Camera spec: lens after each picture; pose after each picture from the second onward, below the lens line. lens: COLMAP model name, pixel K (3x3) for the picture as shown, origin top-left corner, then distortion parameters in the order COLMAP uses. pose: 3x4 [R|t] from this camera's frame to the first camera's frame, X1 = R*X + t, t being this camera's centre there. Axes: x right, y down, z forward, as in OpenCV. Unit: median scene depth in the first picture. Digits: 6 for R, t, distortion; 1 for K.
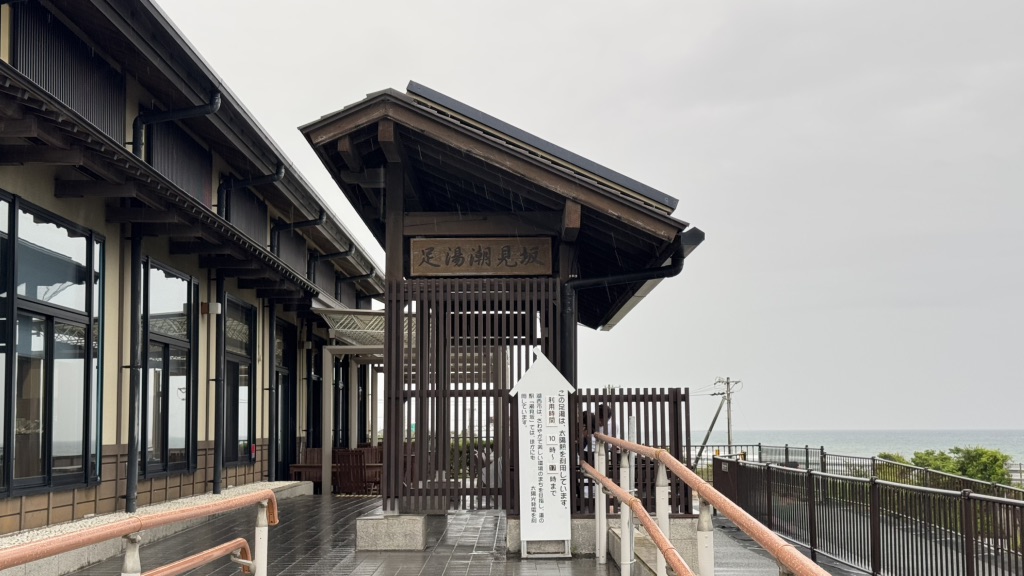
lens RADIAL K [[1421.4, 0, 512.0], [0, 1421.4, 288.0], [0, 0, 1]] dist [0.006991, 0.007057]
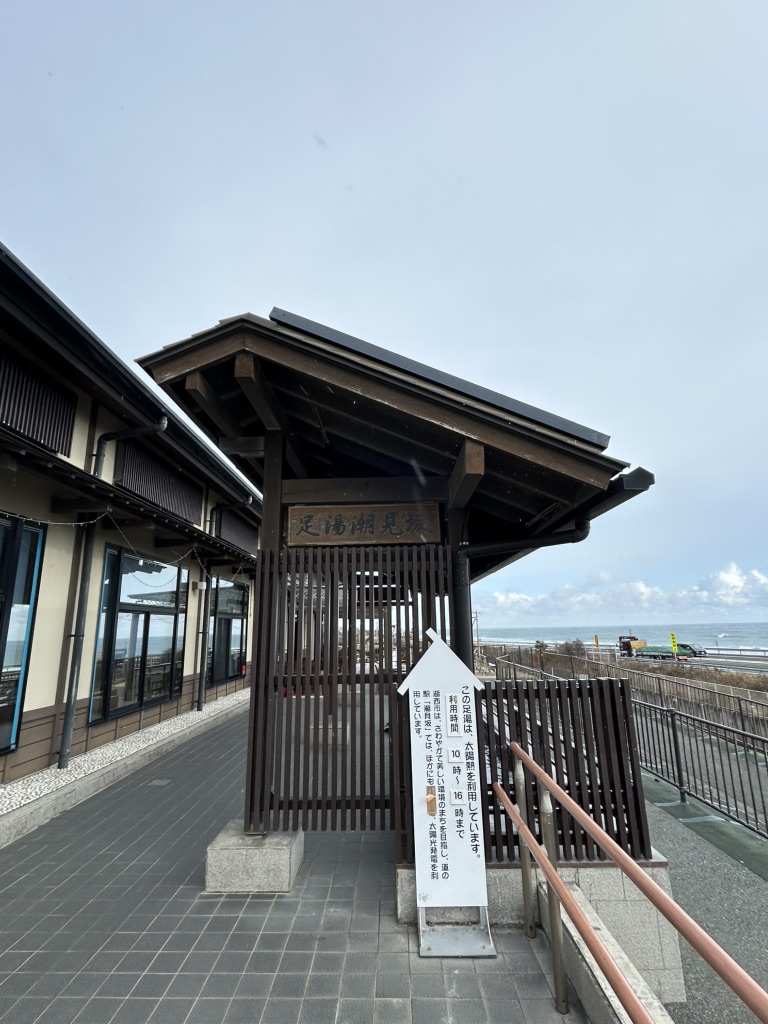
lens RADIAL K [[491.6, 0, 384.0], [0, 491.6, 512.0], [0, 0, 1]] dist [-0.004382, -0.000580]
pose [[0.999803, -0.014389, -0.013708, -0.004217], [0.012425, 0.990916, -0.133908, 0.013978], [0.015510, 0.133712, 0.990899, 0.725622]]
